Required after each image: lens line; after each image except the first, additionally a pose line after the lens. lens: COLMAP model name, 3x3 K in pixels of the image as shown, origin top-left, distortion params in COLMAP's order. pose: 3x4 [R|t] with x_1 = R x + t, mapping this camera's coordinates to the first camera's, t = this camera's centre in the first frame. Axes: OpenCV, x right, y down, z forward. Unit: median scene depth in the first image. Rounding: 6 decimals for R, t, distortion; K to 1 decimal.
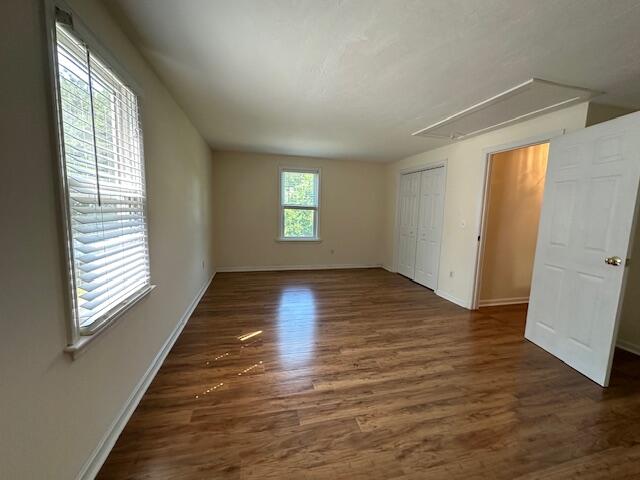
lens RADIAL K [[254.6, 0, 320.1], [0, 254.6, 238.2], [0, 0, 1]] dist [-0.003174, 0.000745]
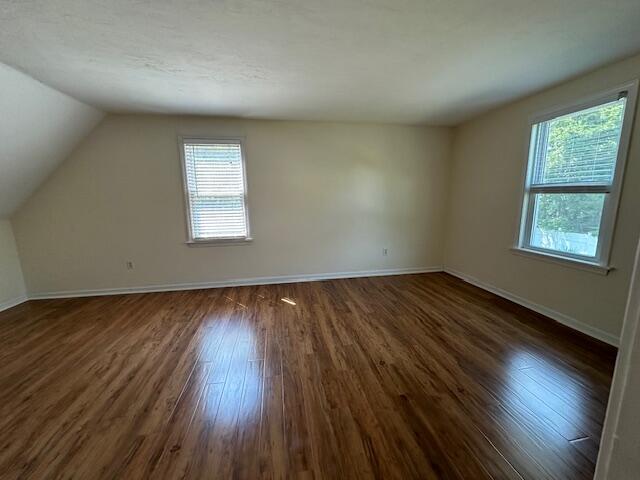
lens RADIAL K [[254.6, 0, 321.2], [0, 254.6, 240.3], [0, 0, 1]] dist [-0.003174, 0.000745]
pose [[-0.073171, 0.138983, -0.987588, 1.232120], [-0.101734, 0.984037, 0.146021, -0.141657], [0.992117, 0.111156, -0.057864, 1.668803]]
